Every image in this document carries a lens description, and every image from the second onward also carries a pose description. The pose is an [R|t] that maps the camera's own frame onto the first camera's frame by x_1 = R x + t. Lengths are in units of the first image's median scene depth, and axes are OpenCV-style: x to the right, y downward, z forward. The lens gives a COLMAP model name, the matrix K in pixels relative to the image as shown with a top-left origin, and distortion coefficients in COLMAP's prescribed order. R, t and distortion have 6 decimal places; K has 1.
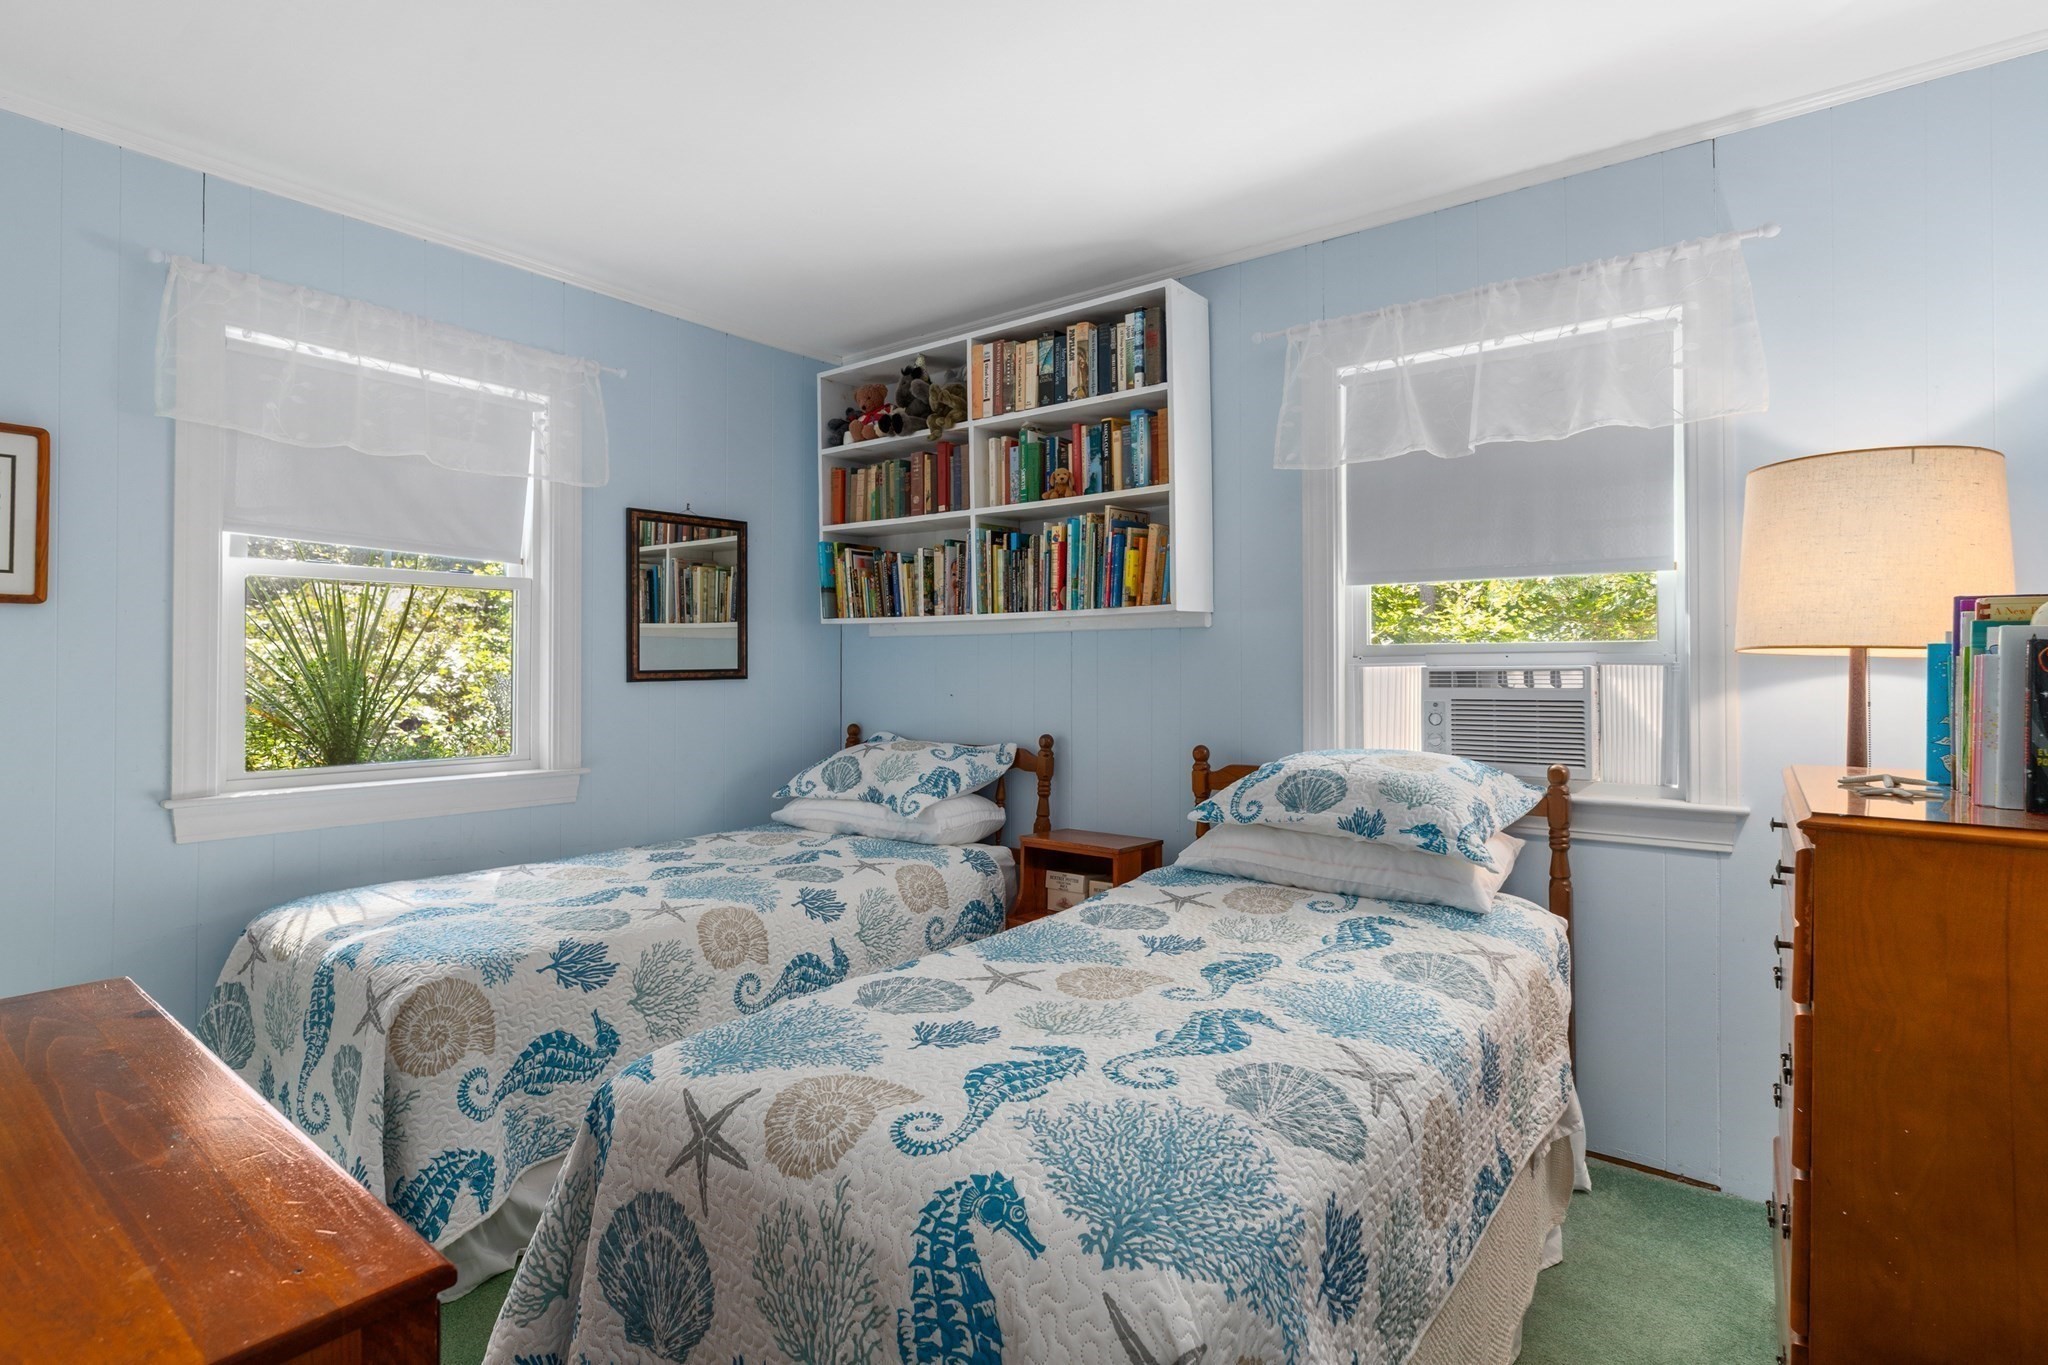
lens RADIAL K [[983.1, 0, 1005.7], [0, 983.1, 680.0], [0, 0, 1]] dist [0.000716, -0.000324]
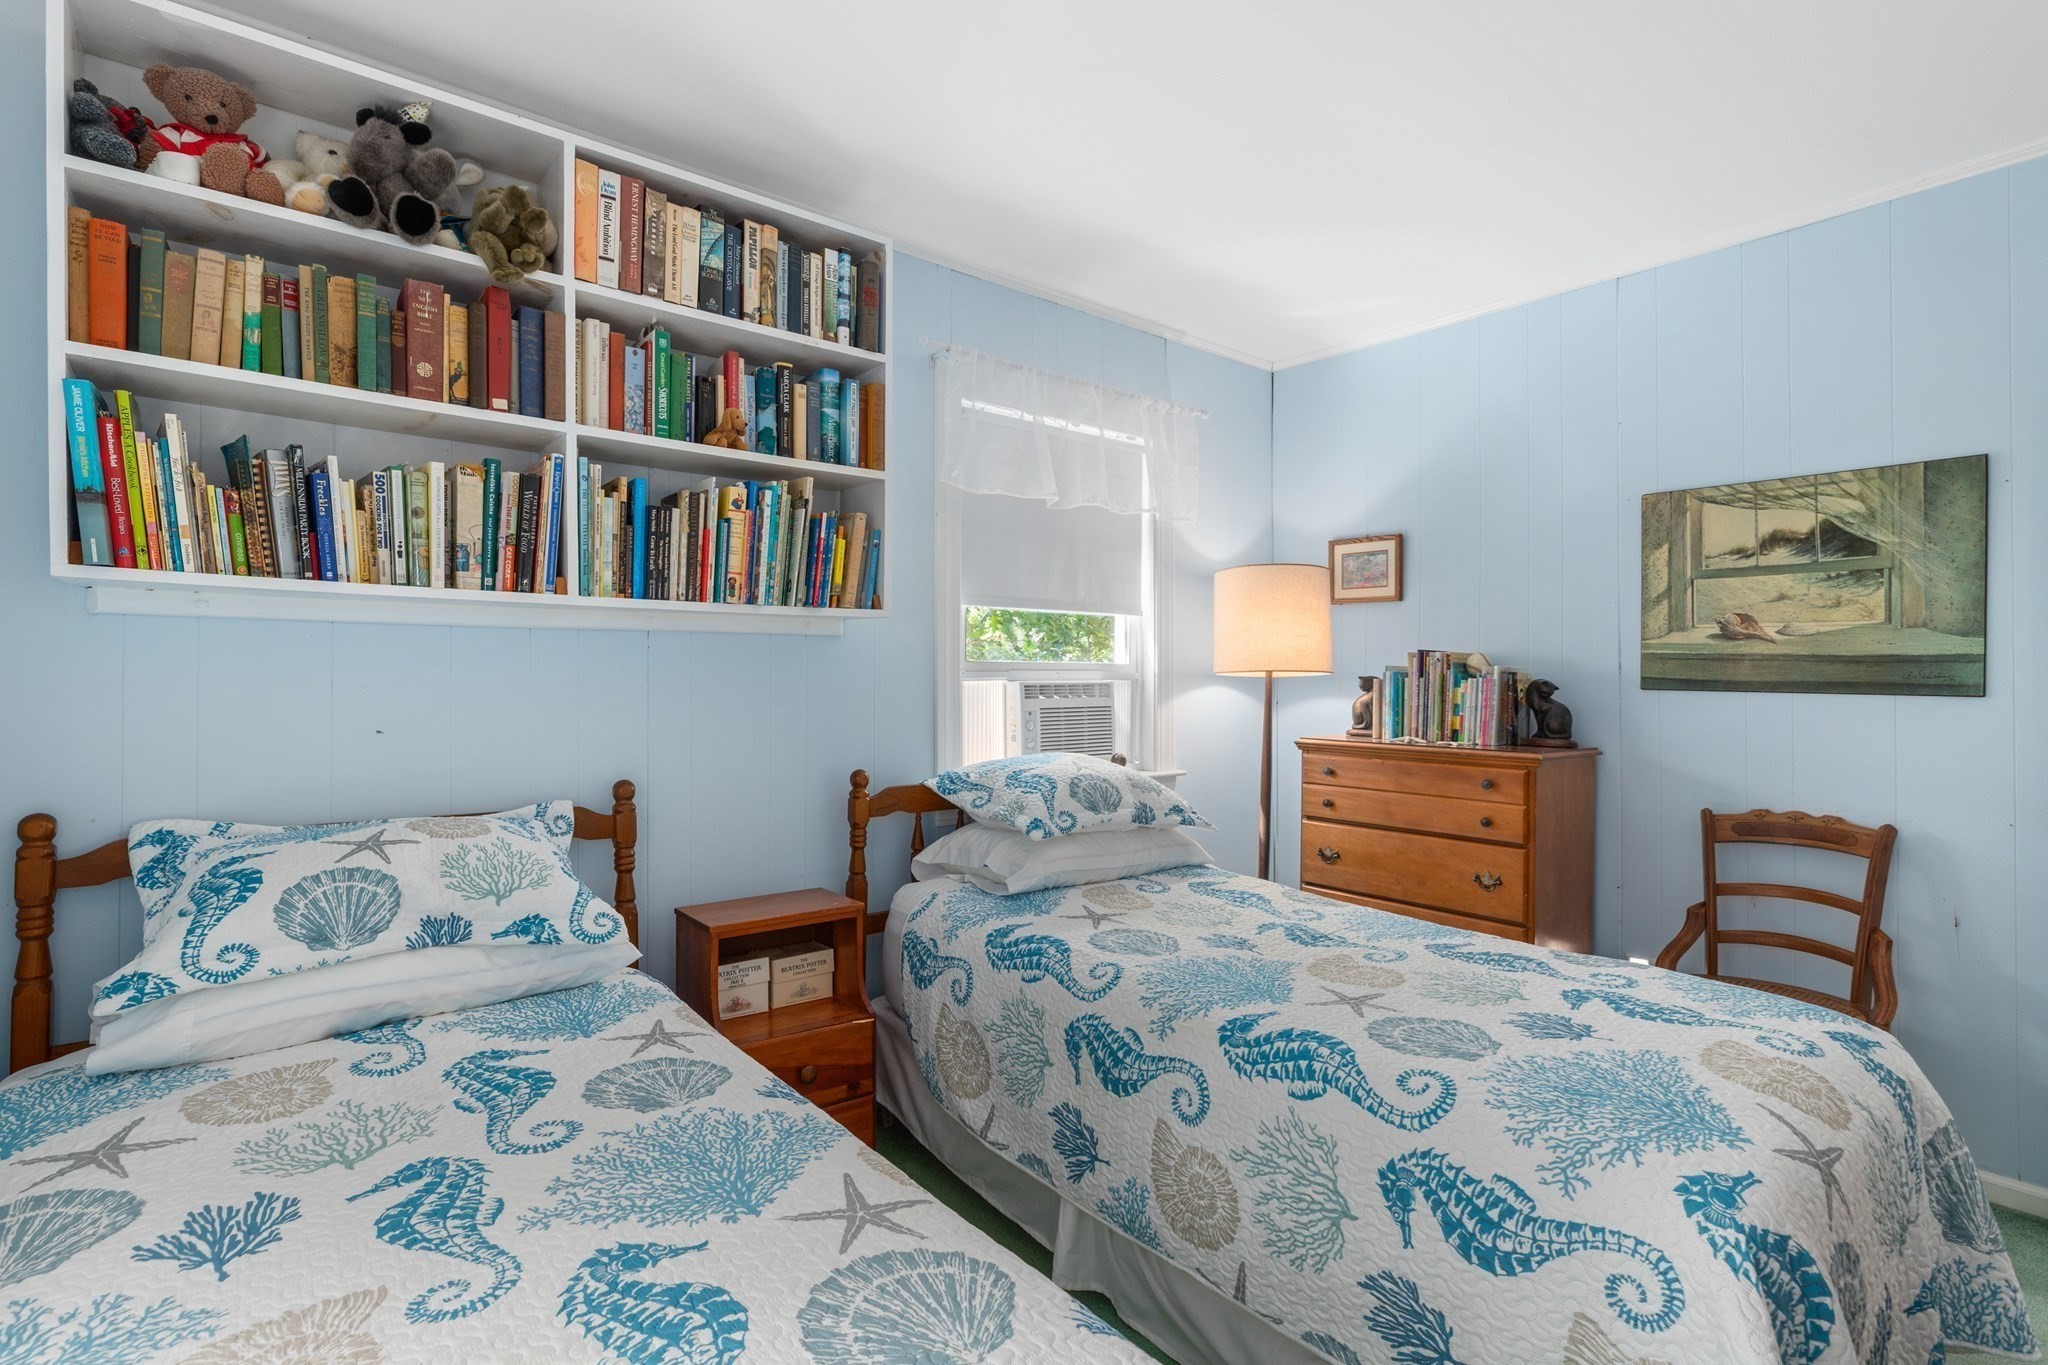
lens RADIAL K [[983.1, 0, 1005.7], [0, 983.1, 680.0], [0, 0, 1]] dist [0.000716, -0.000324]
pose [[0.241221, -0.003228, 0.970465, -0.599056], [0.005350, 0.999984, 0.001996, -0.014587], [-0.970455, 0.004711, 0.241234, 0.627758]]
